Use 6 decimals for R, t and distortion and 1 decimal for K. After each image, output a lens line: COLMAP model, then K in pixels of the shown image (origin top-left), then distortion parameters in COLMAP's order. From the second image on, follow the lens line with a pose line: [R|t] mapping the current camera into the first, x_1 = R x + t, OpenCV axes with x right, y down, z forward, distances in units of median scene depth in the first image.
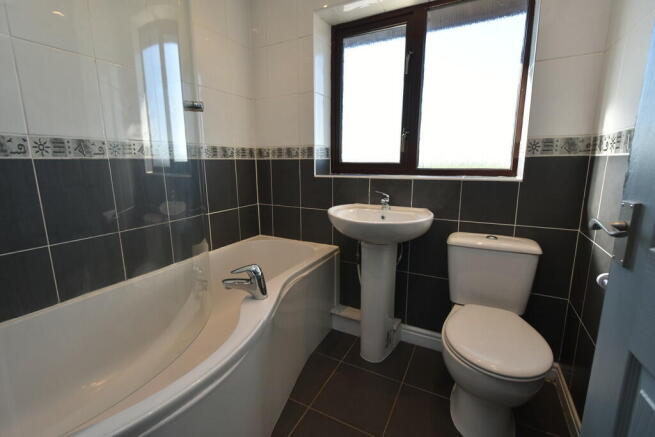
lens RADIAL K [[291.8, 0, 325.3], [0, 291.8, 218.2], [0, 0, 1]] dist [0.001524, 0.000305]
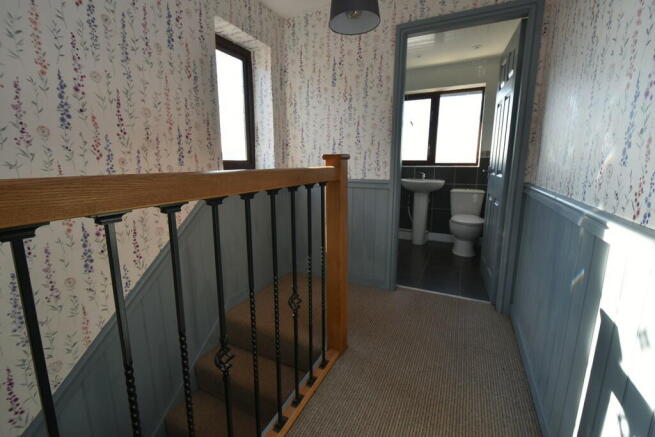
lens RADIAL K [[291.8, 0, 329.0], [0, 291.8, 215.3], [0, 0, 1]] dist [0.001524, 0.000305]
pose [[0.999577, -0.001886, 0.029011, -0.618288], [0.002124, 0.999964, -0.008198, 0.269004], [-0.028994, 0.008256, 0.999545, -1.309990]]
